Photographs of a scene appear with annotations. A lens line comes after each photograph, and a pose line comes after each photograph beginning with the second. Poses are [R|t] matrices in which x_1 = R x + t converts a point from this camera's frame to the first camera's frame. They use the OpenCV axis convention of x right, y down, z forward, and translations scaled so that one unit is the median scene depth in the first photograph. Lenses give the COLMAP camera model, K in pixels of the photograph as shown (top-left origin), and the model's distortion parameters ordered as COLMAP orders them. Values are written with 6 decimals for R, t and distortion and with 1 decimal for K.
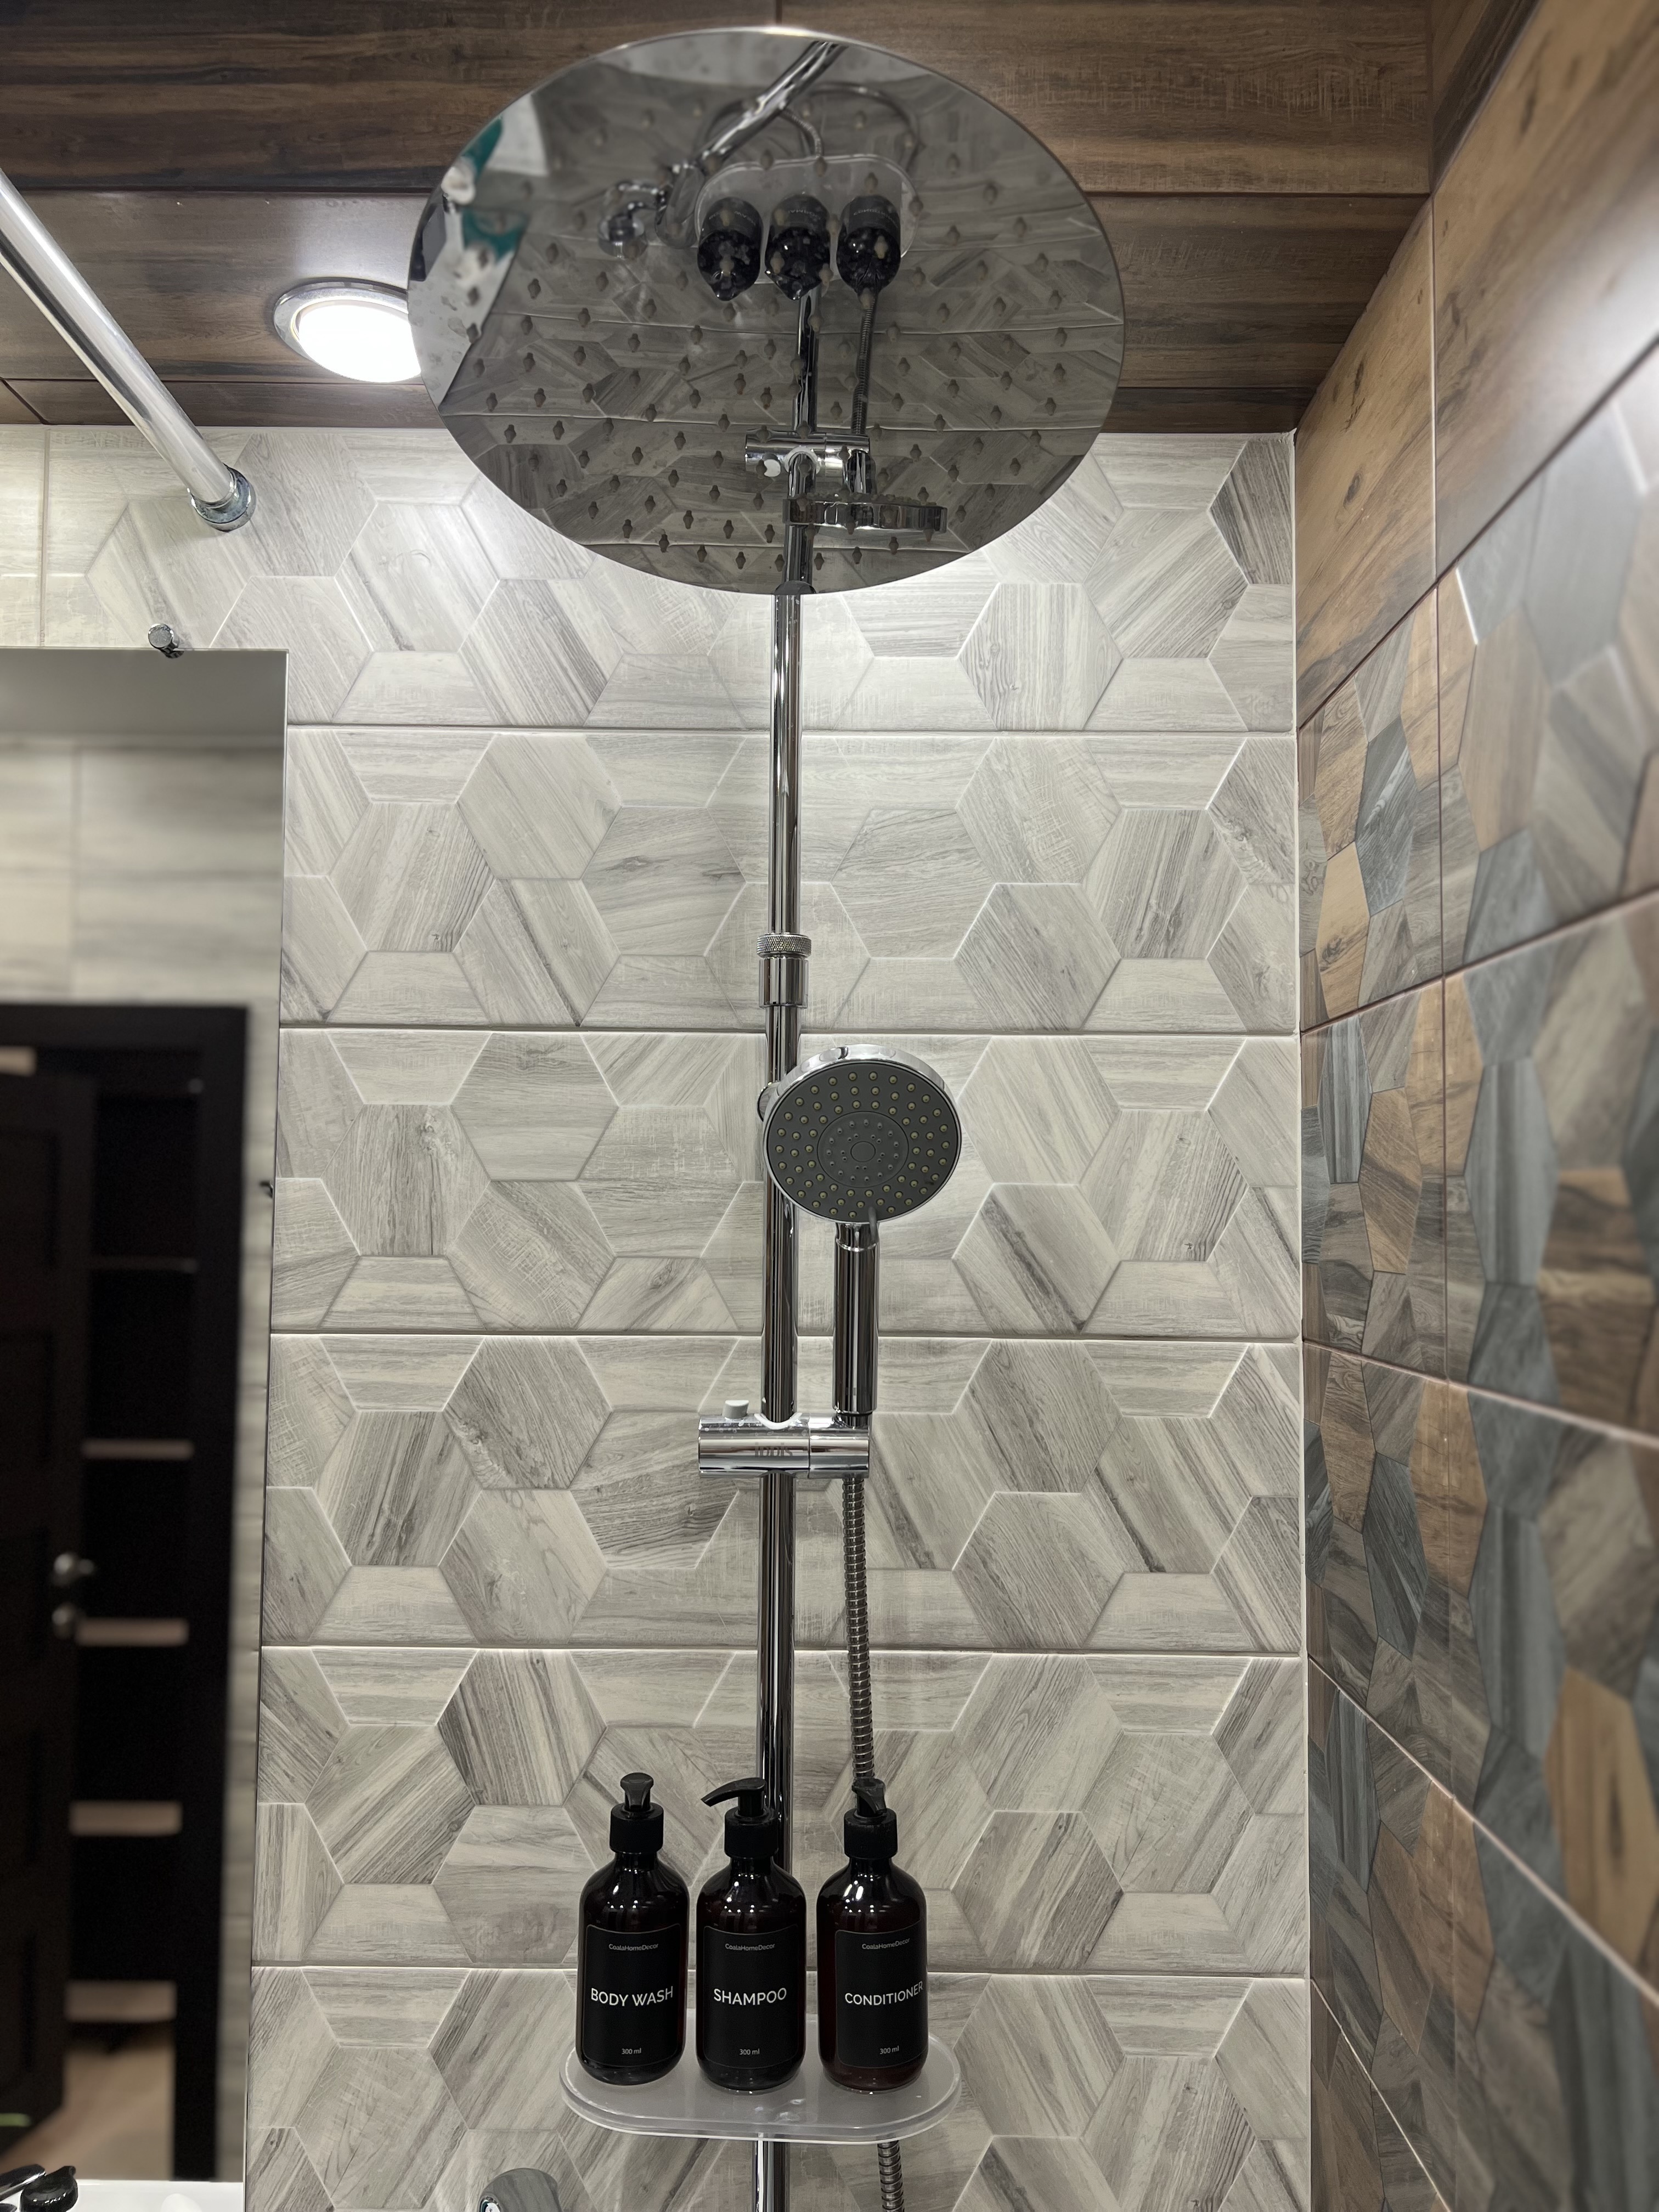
lens RADIAL K [[1655.8, 0, 838.7], [0, 1655.8, 1108.6], [0, 0, 1]] dist [0.027516, -0.007031]
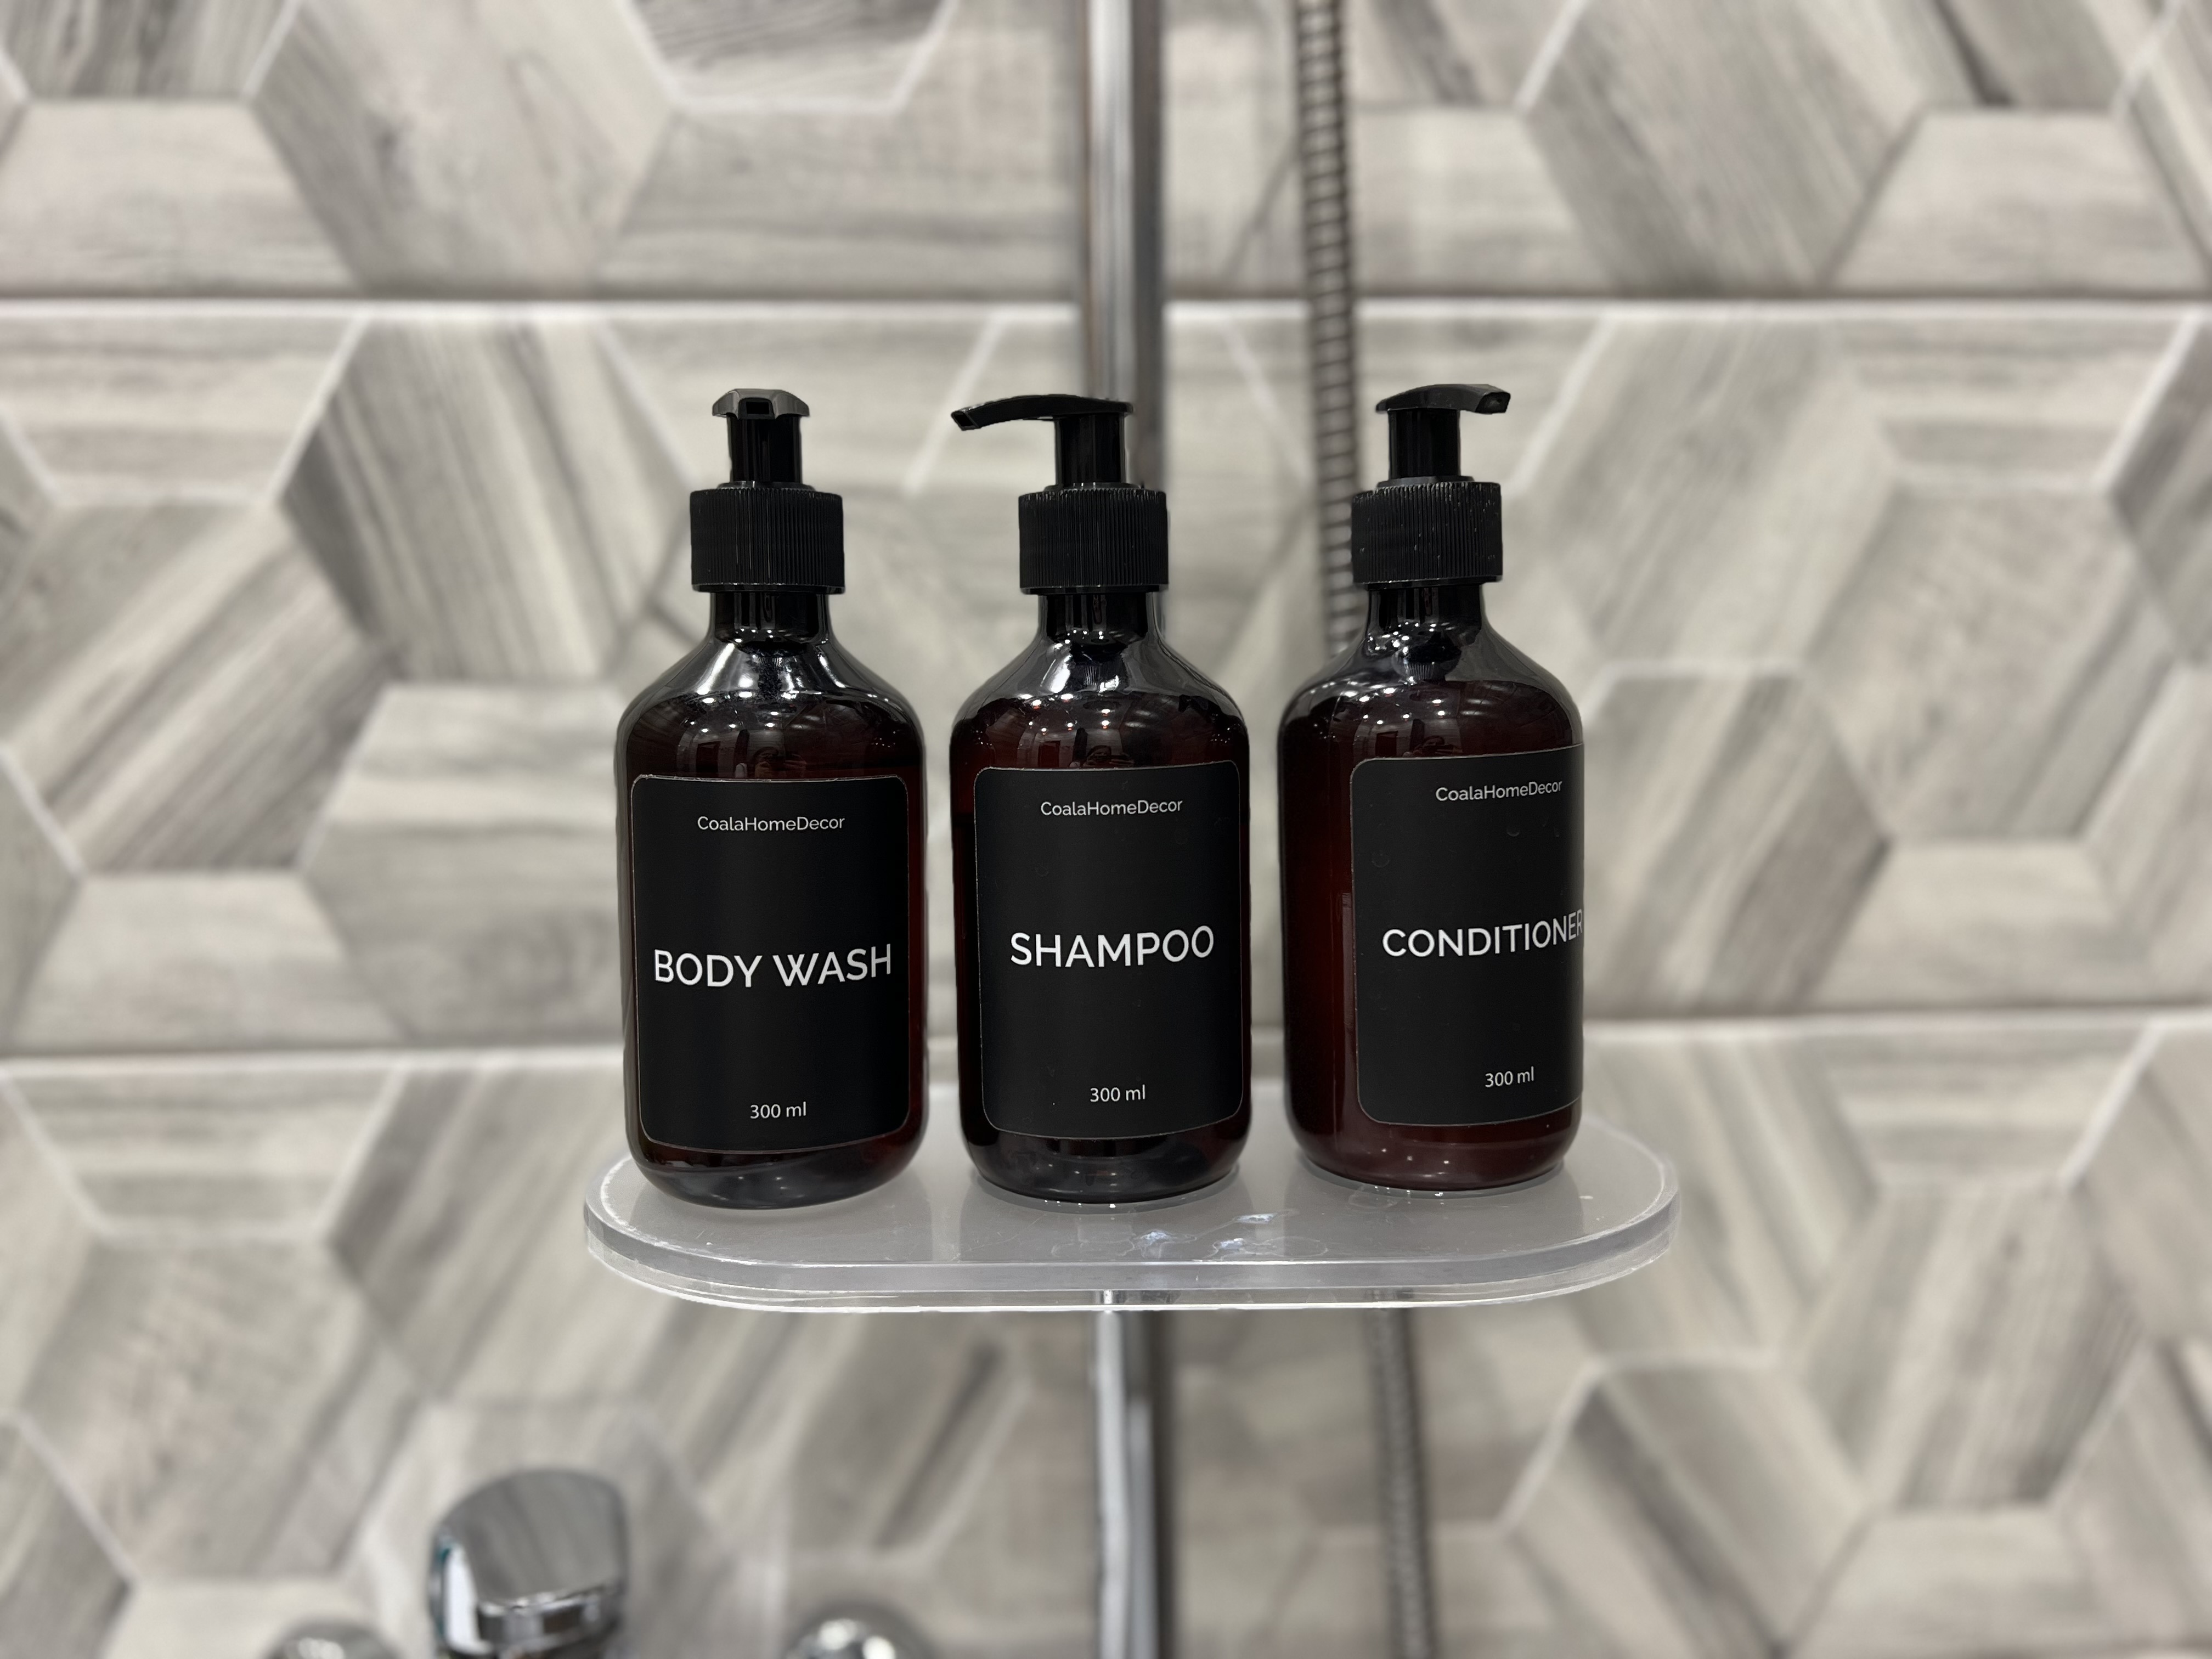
lens RADIAL K [[1646.2, 0, 1106.0], [0, 1646.2, 829.5], [0, 0, 1]] dist [0.009797, -0.008181]
pose [[0.997753, -0.026723, 0.061433, -0.065602], [0.017696, 0.989557, 0.143050, 0.398826], [-0.064615, -0.141642, 0.987807, 0.576602]]
